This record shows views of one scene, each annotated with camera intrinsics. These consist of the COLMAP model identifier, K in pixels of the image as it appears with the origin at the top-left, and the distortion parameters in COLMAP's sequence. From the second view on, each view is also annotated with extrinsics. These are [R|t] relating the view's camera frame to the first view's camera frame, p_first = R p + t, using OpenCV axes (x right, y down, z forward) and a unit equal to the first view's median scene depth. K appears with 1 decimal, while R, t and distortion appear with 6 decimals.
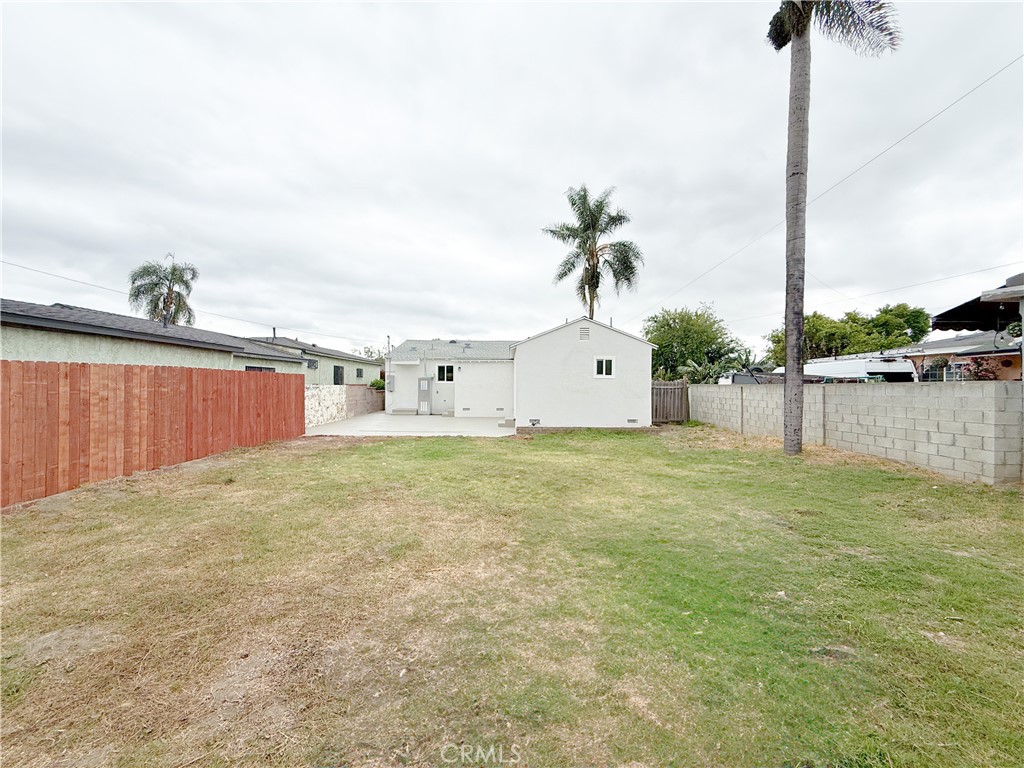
lens RADIAL K [[415.7, 0, 512.0], [0, 415.7, 385.7], [0, 0, 1]] dist [0.000773, -0.000298]
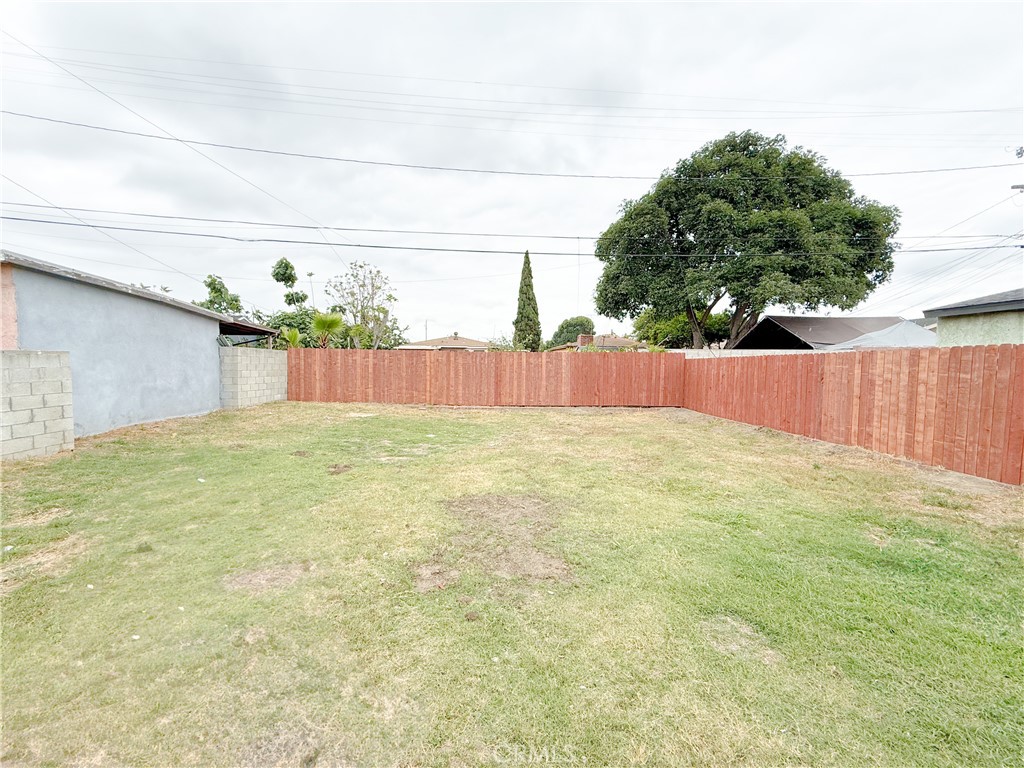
lens RADIAL K [[415.7, 0, 511.2], [0, 415.7, 384.4], [0, 0, 1]] dist [0.000773, -0.000298]
pose [[-0.999143, -0.014925, -0.038611, 0.073288], [-0.016993, 0.998406, 0.053814, -0.002552], [0.037746, 0.054424, -0.997804, 2.022770]]
